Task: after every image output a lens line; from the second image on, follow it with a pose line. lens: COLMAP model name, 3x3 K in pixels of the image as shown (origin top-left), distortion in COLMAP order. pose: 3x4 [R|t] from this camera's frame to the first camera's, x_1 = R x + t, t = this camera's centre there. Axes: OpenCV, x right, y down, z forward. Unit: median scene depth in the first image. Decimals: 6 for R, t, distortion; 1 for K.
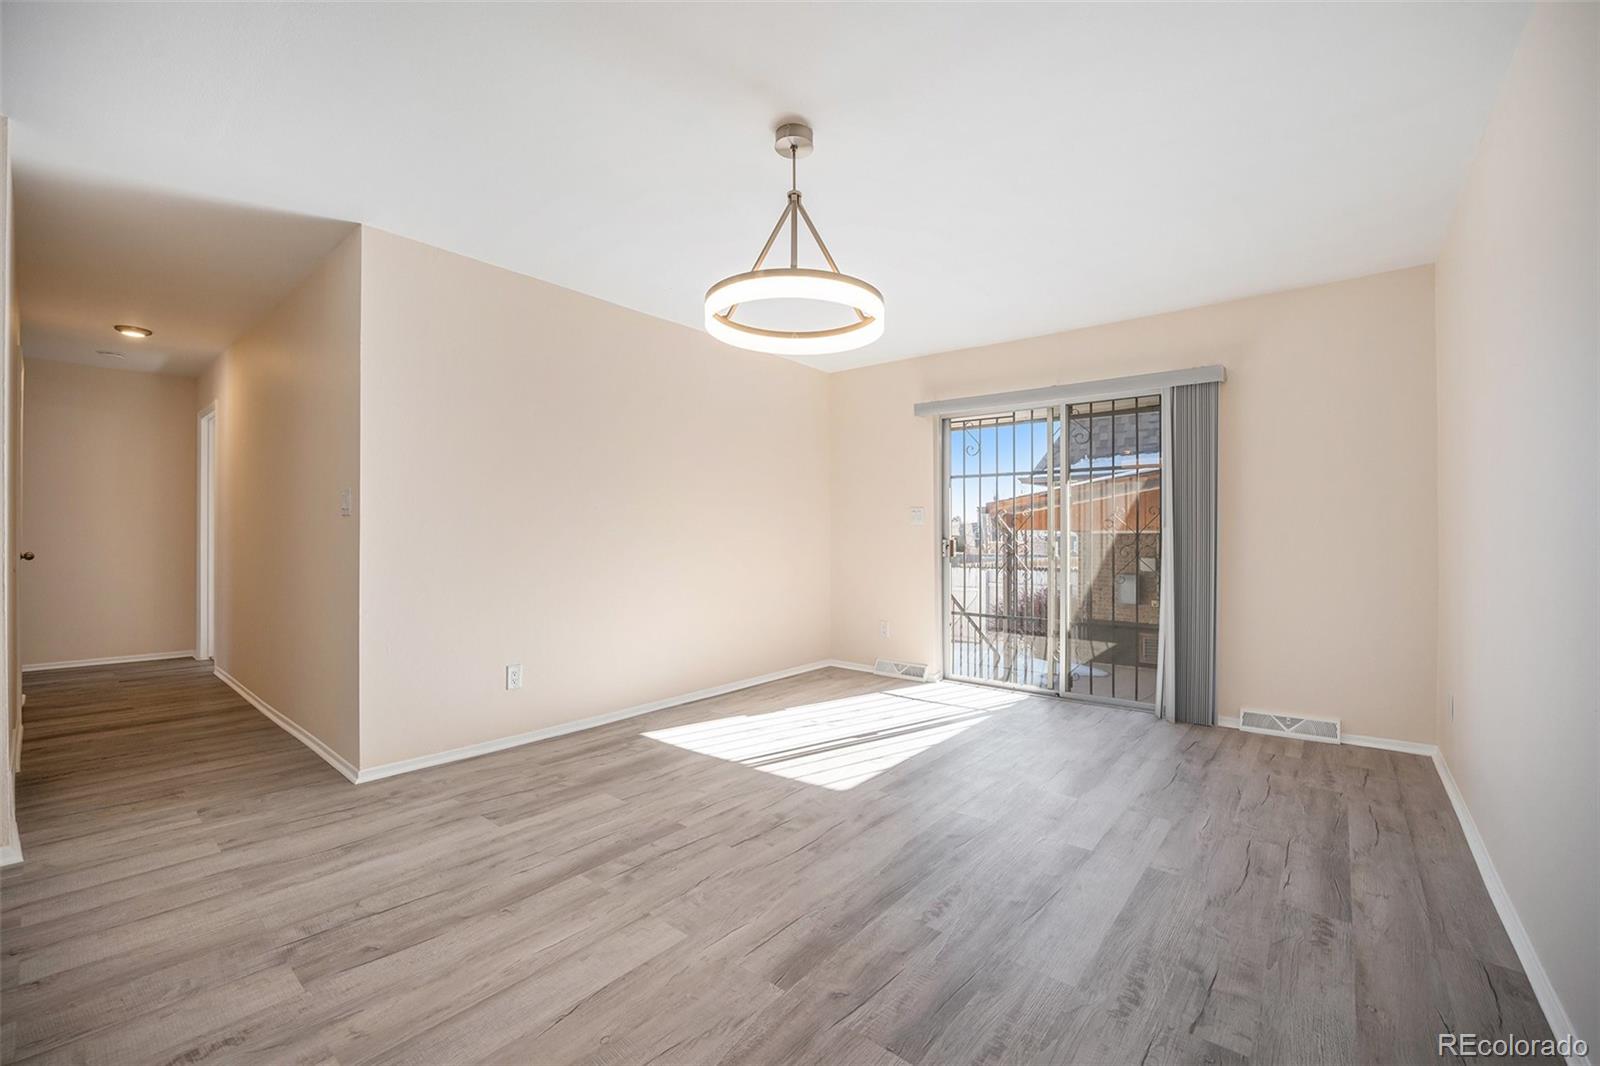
lens RADIAL K [[677.0, 0, 793.2], [0, 677.0, 531.3], [0, 0, 1]] dist [-0.007146, 0.000406]
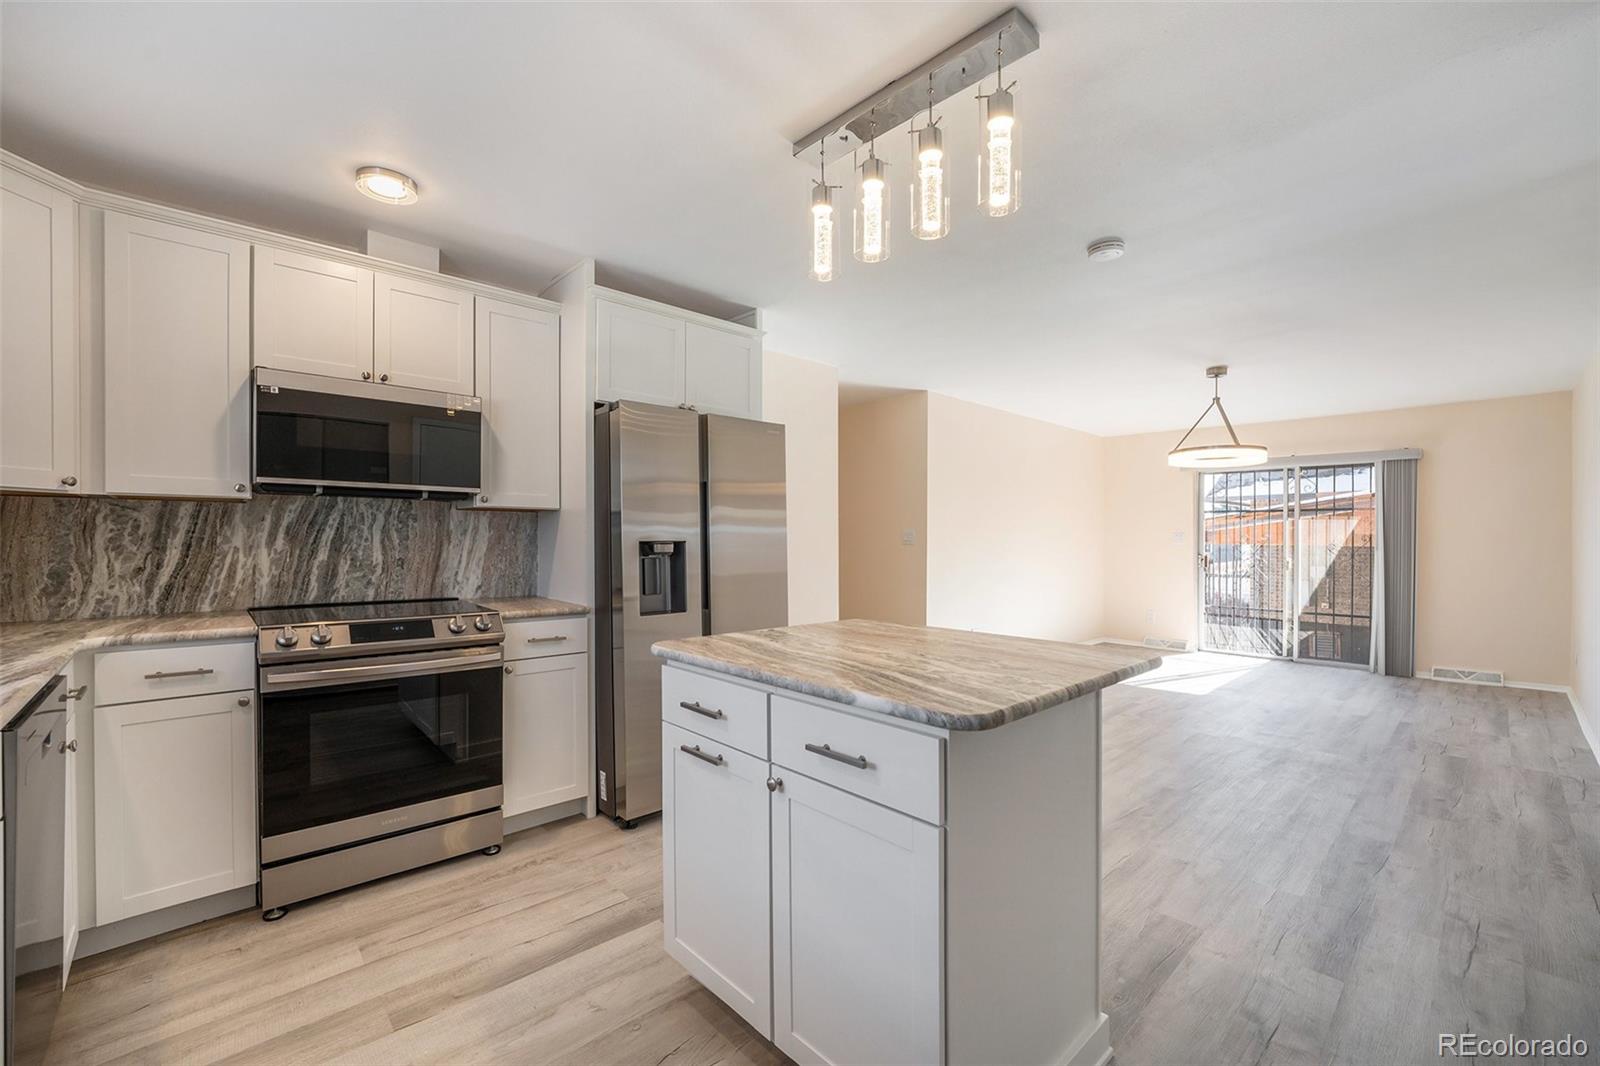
lens RADIAL K [[677.0, 0, 801.3], [0, 677.0, 533.4], [0, 0, 1]] dist [-0.007146, 0.000406]
pose [[0.992249, 0.000991, -0.124265, -0.735576], [-0.000973, 1.000000, 0.000212, -0.056144], [0.124265, -0.000089, 0.992249, -0.903004]]
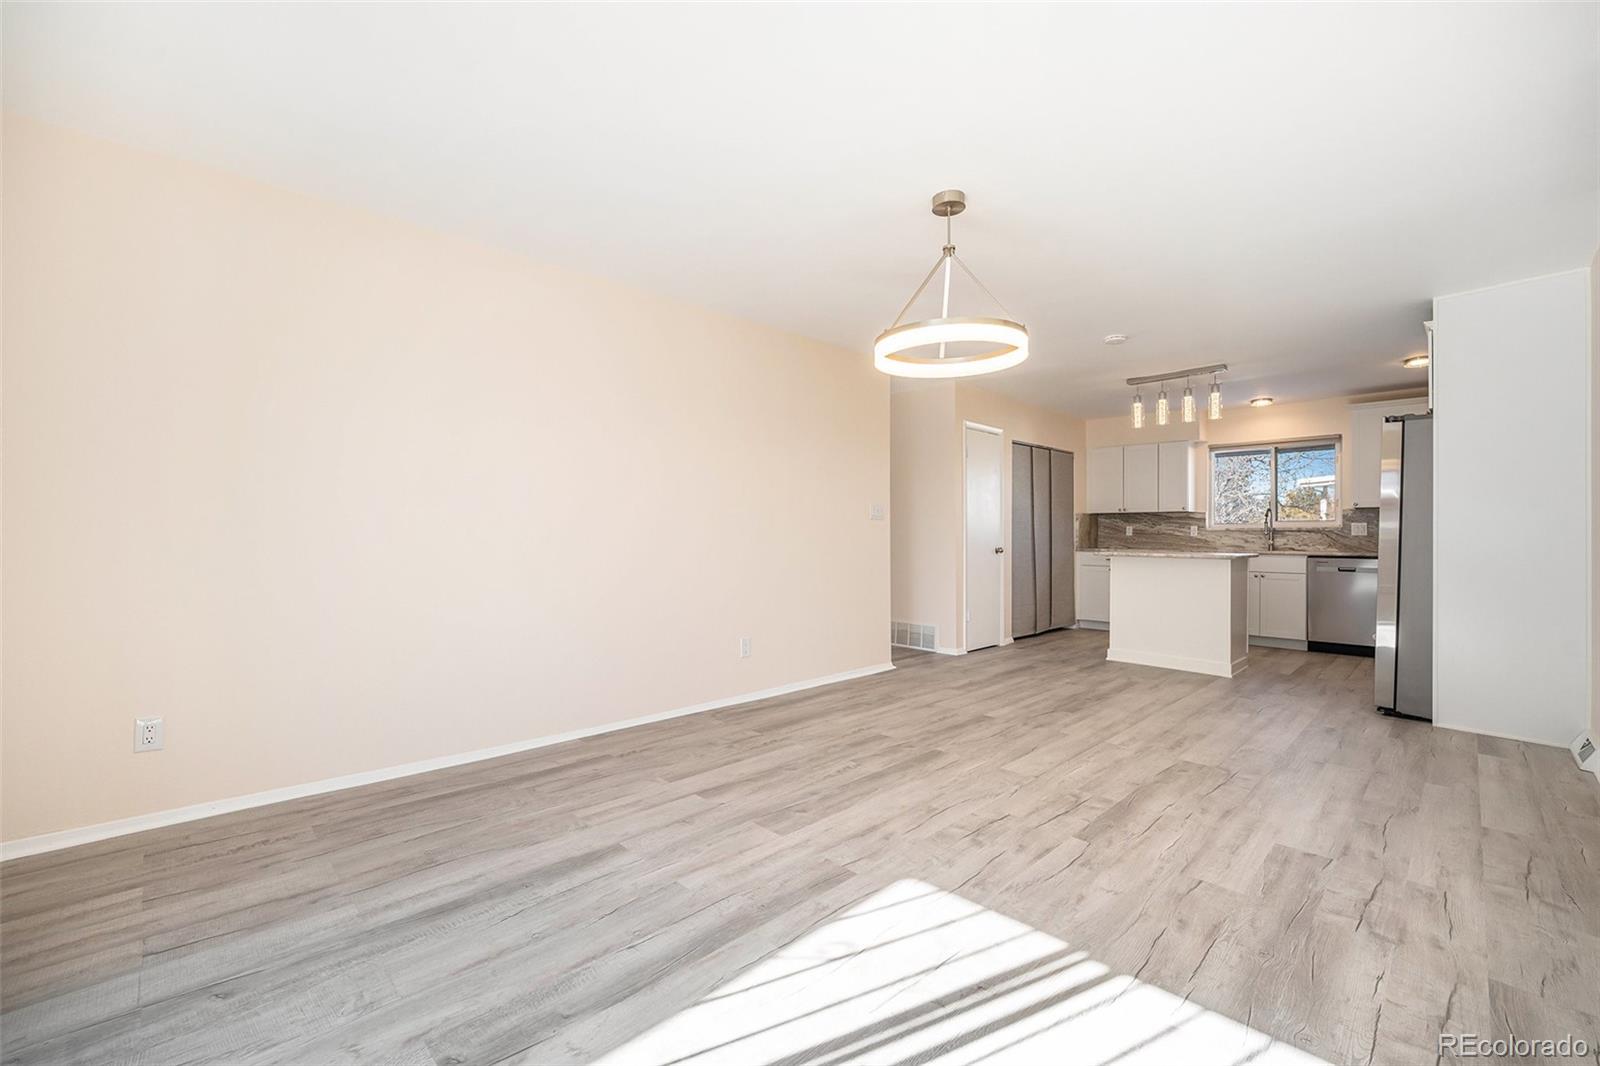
lens RADIAL K [[677.0, 0, 800.4], [0, 677.0, 534.4], [0, 0, 1]] dist [-0.007146, 0.000406]
pose [[-0.996135, -0.009666, 0.087307, 0.133016], [-0.010003, 0.999944, -0.003422, 0.016828], [-0.087269, -0.004282, -0.996176, 1.816962]]
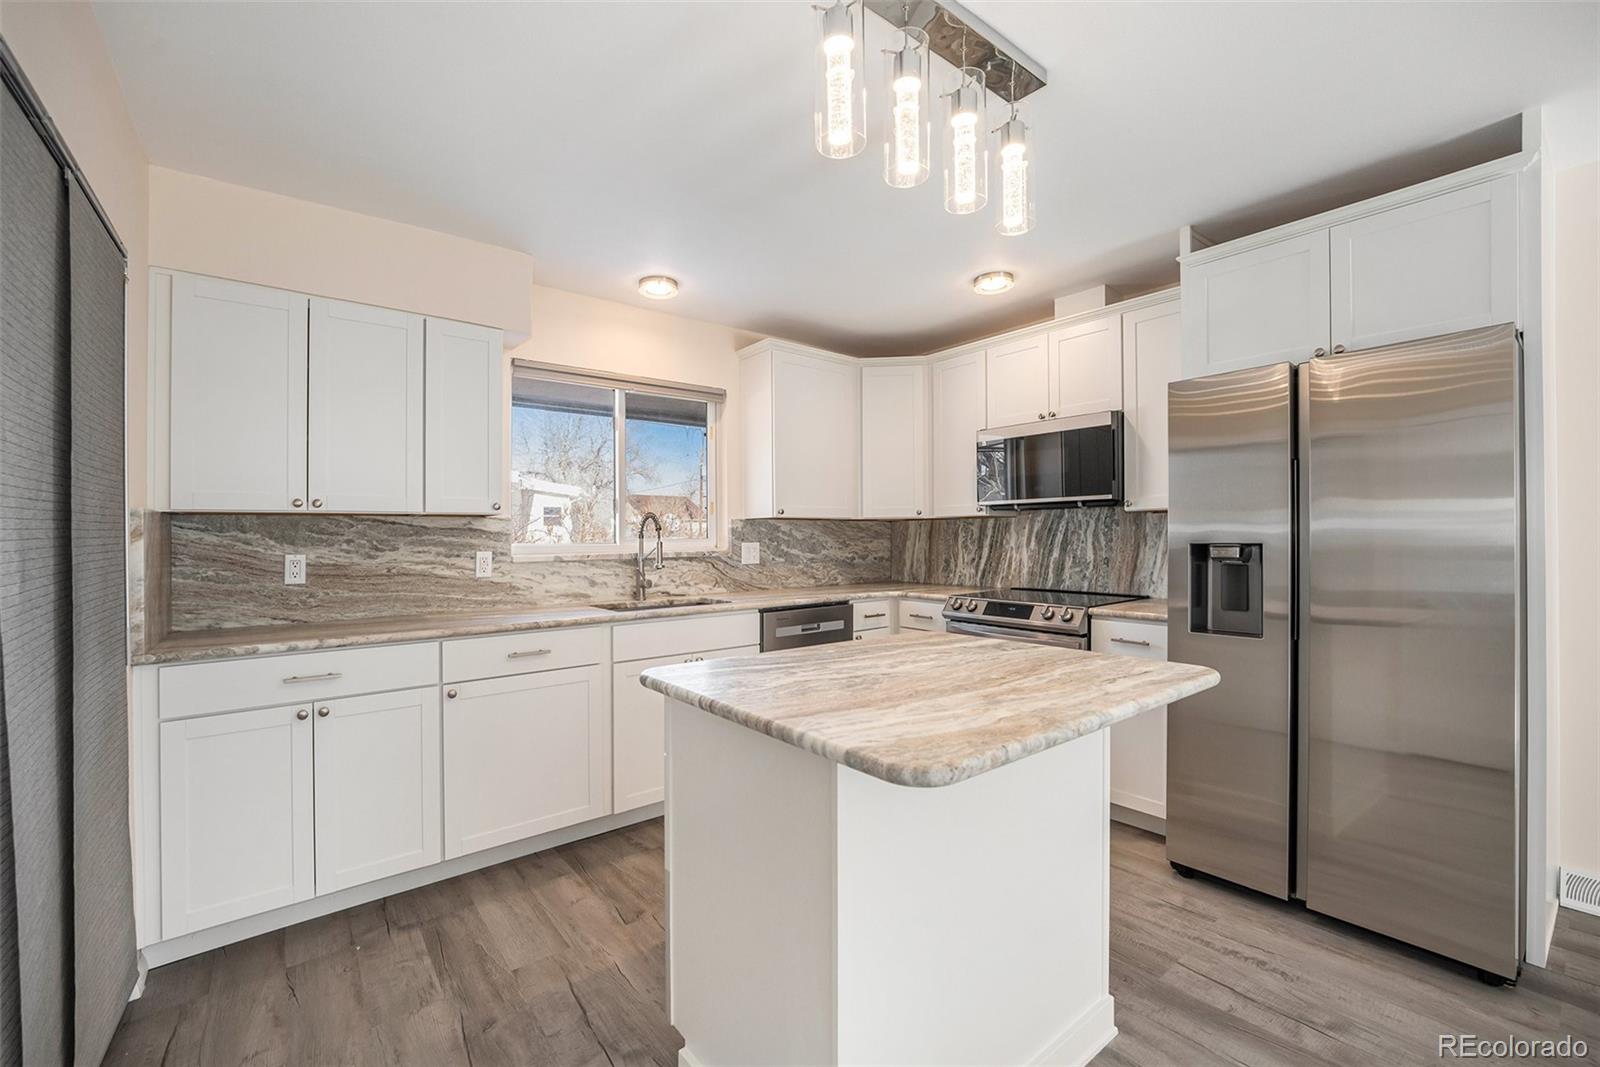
lens RADIAL K [[677.0, 0, 799.6], [0, 677.0, 541.9], [0, 0, 1]] dist [-0.007146, 0.000406]
pose [[-0.190066, 0.001933, -0.981769, -0.239999], [0.011256, 0.999937, -0.000211, -0.051956], [0.981707, -0.011091, -0.190075, -0.336474]]
